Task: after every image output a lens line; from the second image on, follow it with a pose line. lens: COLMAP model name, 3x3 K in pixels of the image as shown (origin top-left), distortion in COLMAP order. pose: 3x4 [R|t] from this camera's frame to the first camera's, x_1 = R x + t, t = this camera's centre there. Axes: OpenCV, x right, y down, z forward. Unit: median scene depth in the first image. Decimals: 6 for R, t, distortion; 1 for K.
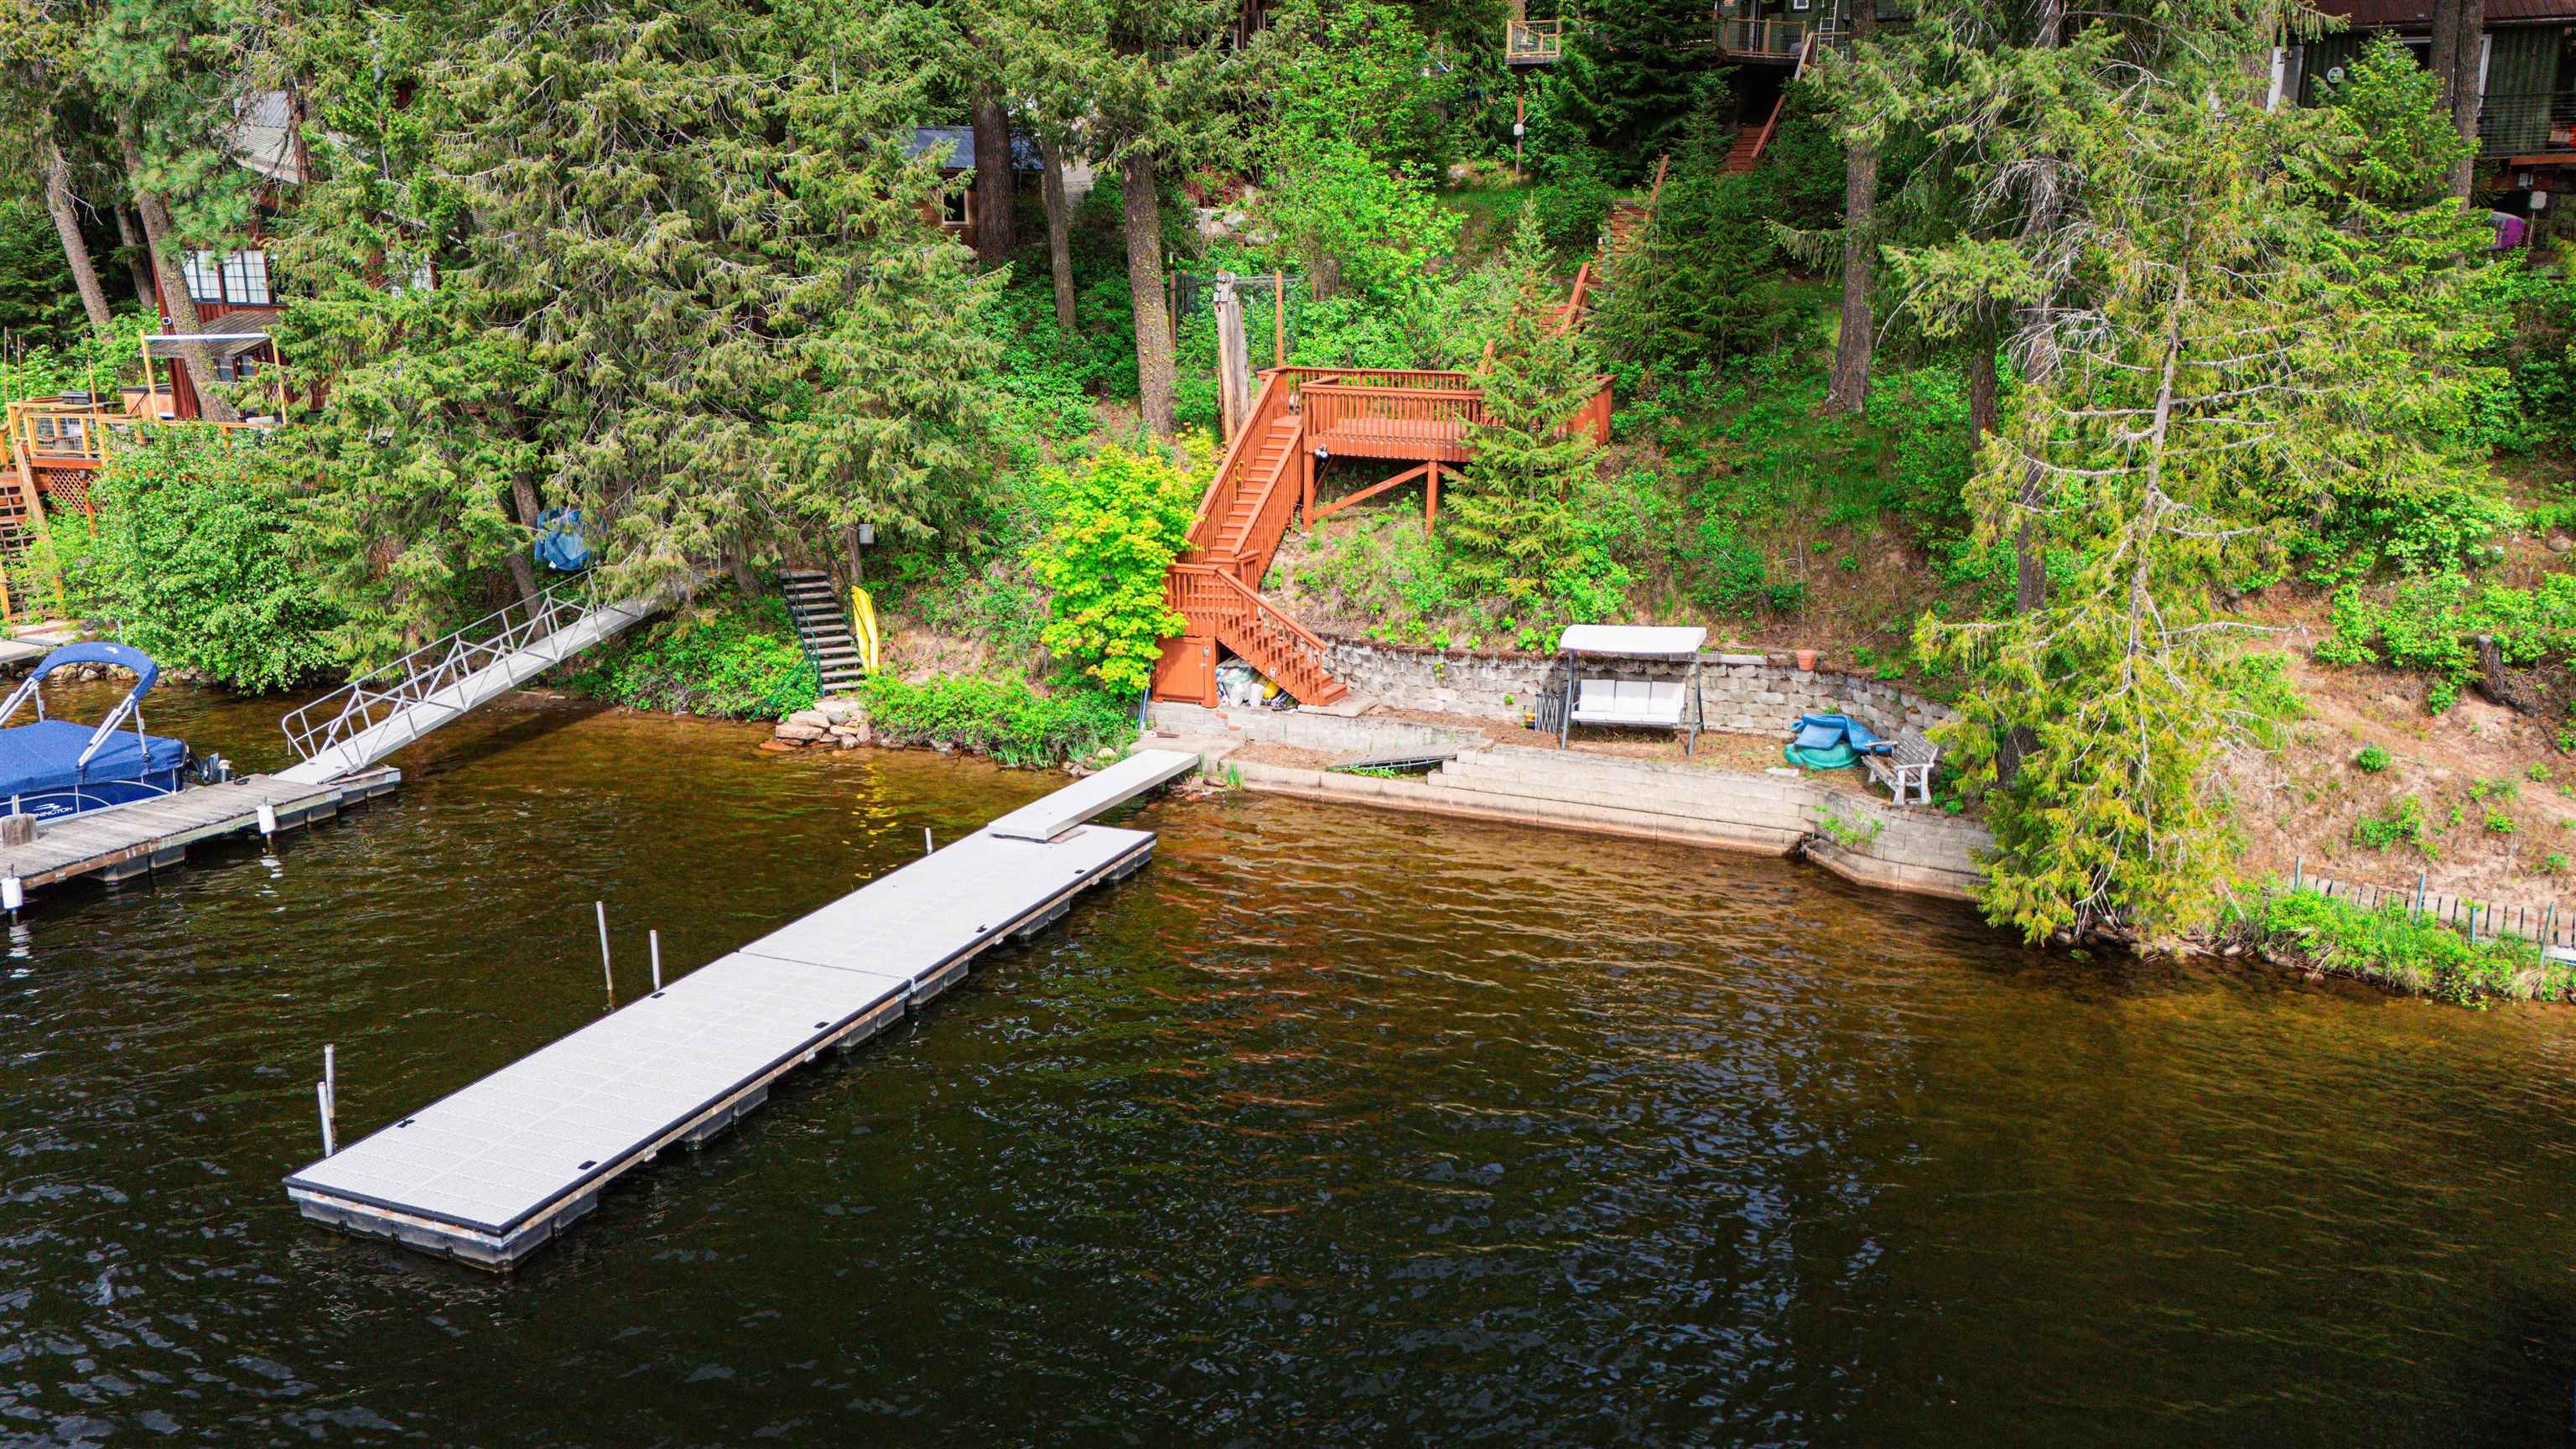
lens RADIAL K [[1866.5, 0, 1288.0], [0, 1866.5, 724.5], [0, 0, 1]] dist [0.025287, -0.007146]
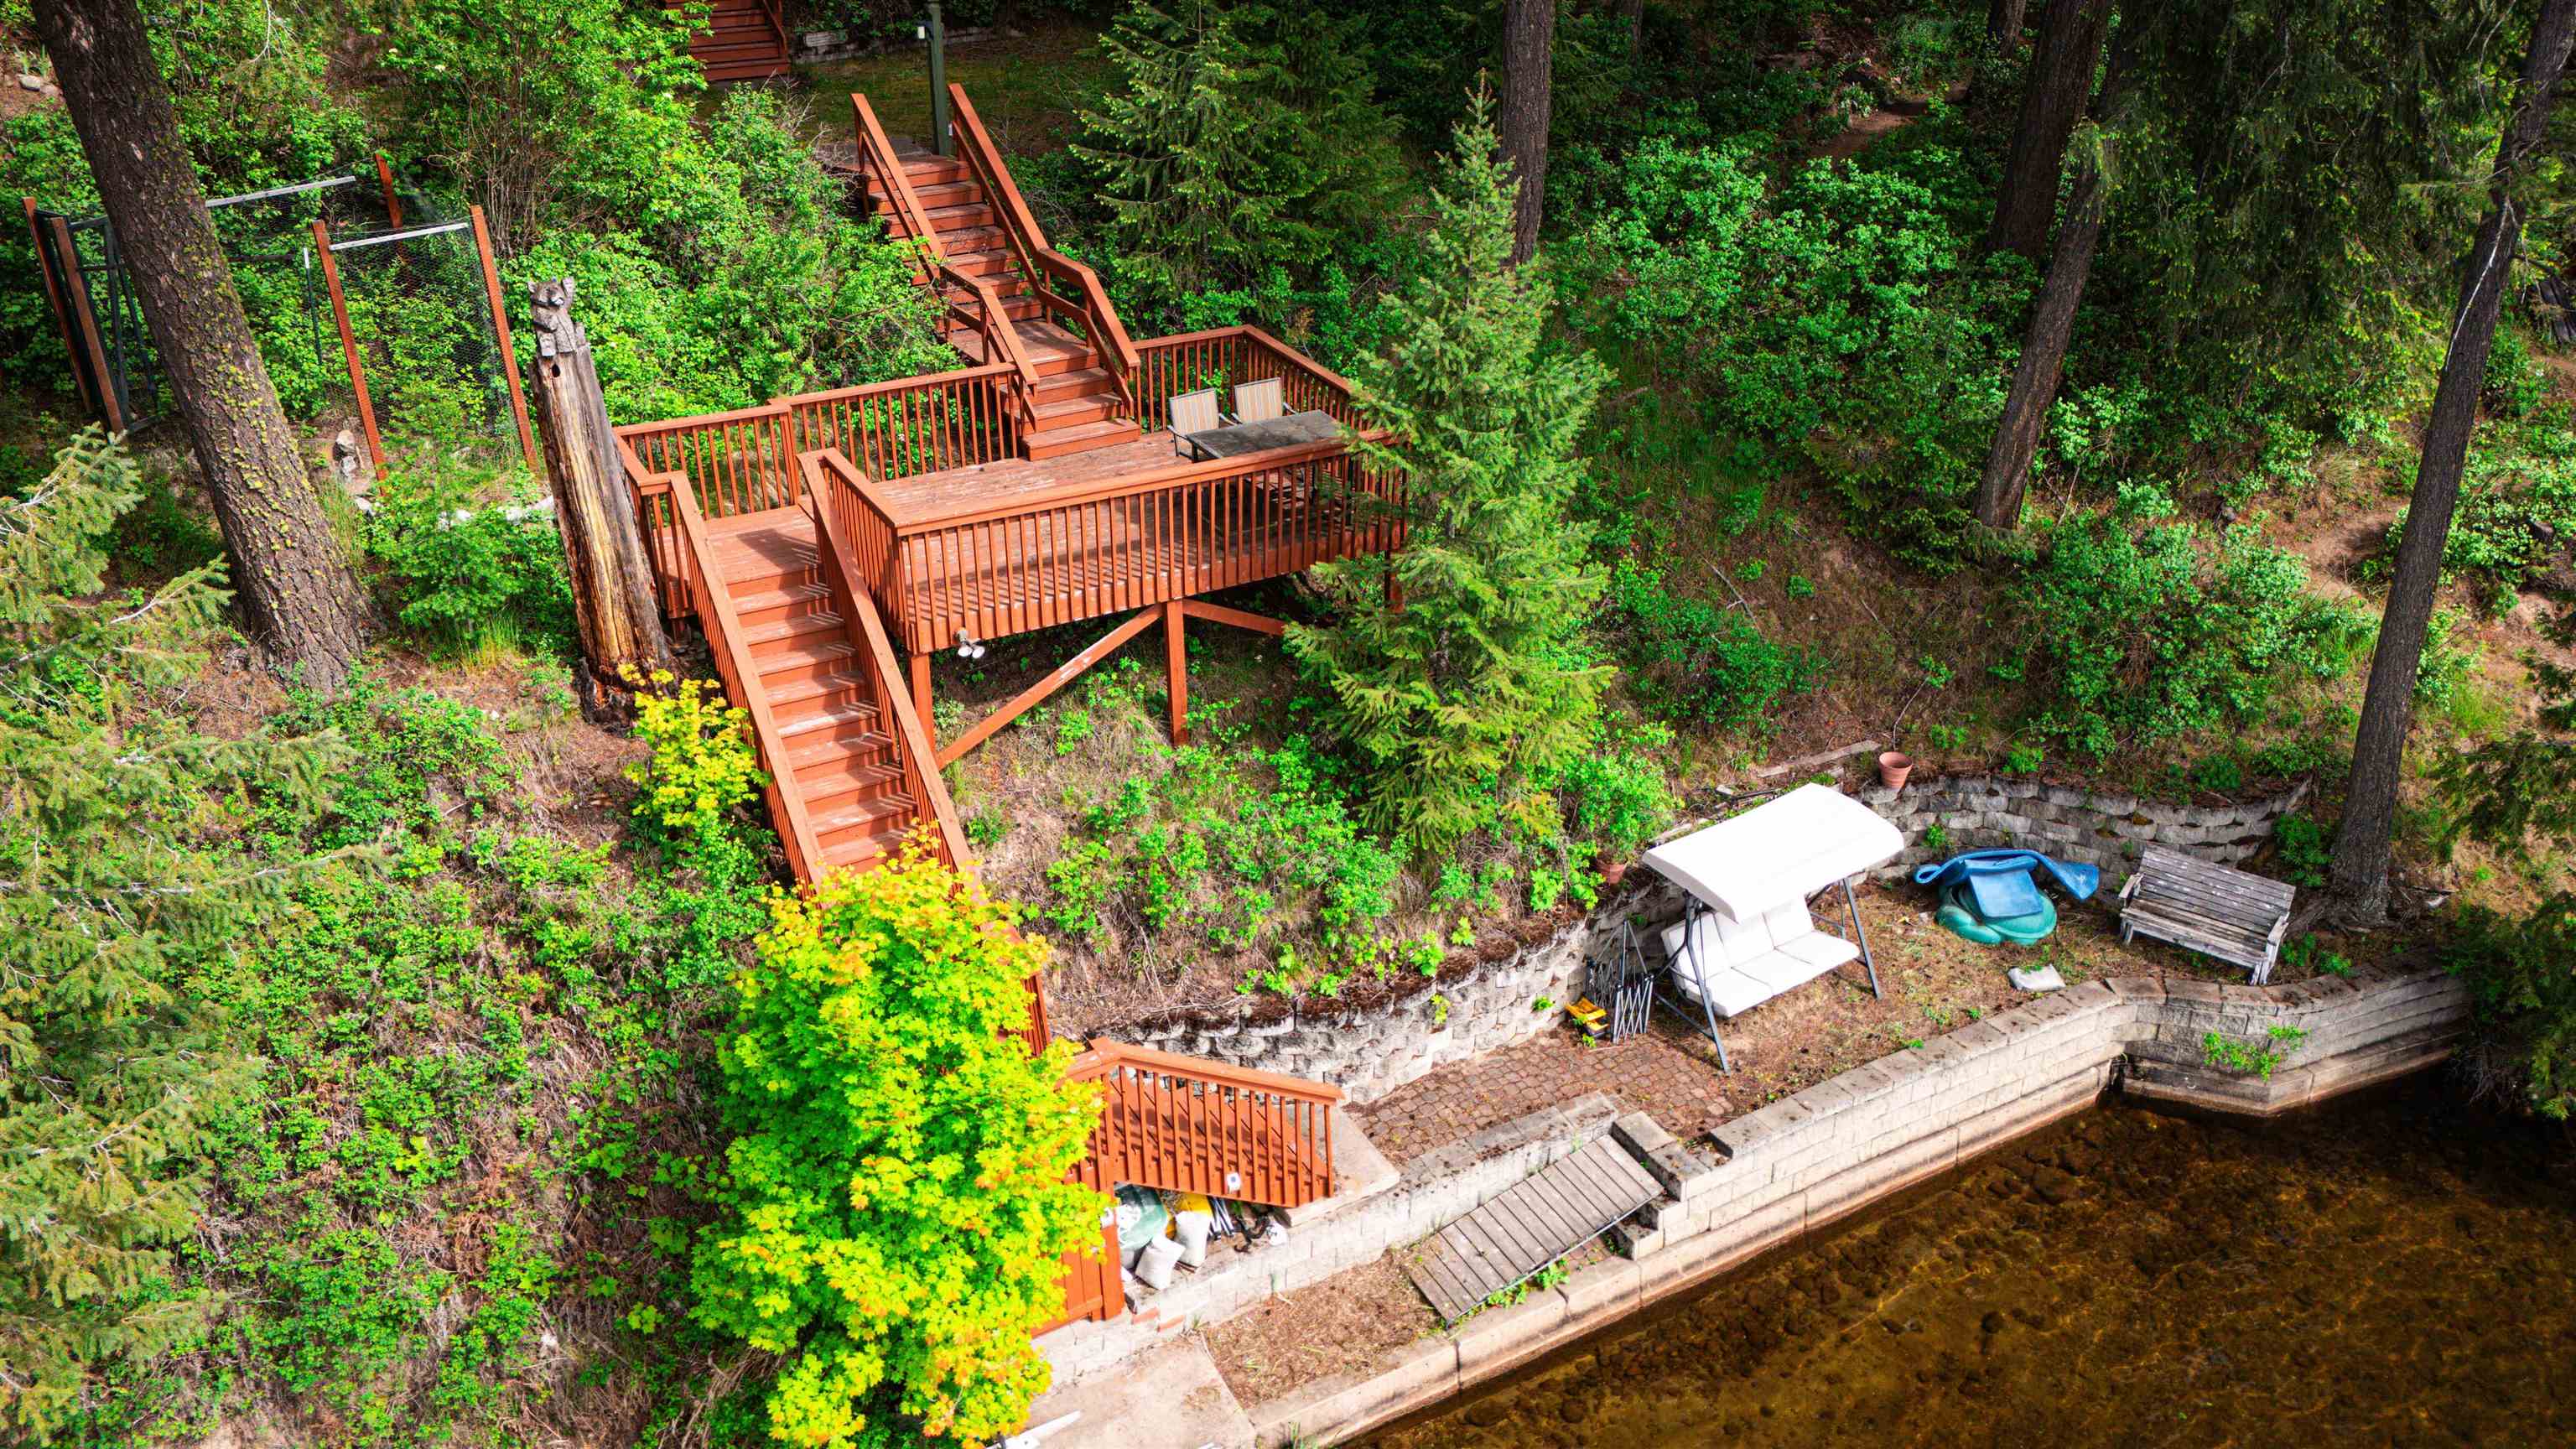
lens RADIAL K [[1866.5, 0, 1288.0], [0, 1866.5, 724.5], [0, 0, 1]] dist [0.025287, -0.007146]
pose [[0.617161, -0.362391, 0.698416, -0.284599], [0.200180, 0.930734, 0.306044, -0.275141], [-0.760947, -0.049069, 0.646956, 0.703819]]
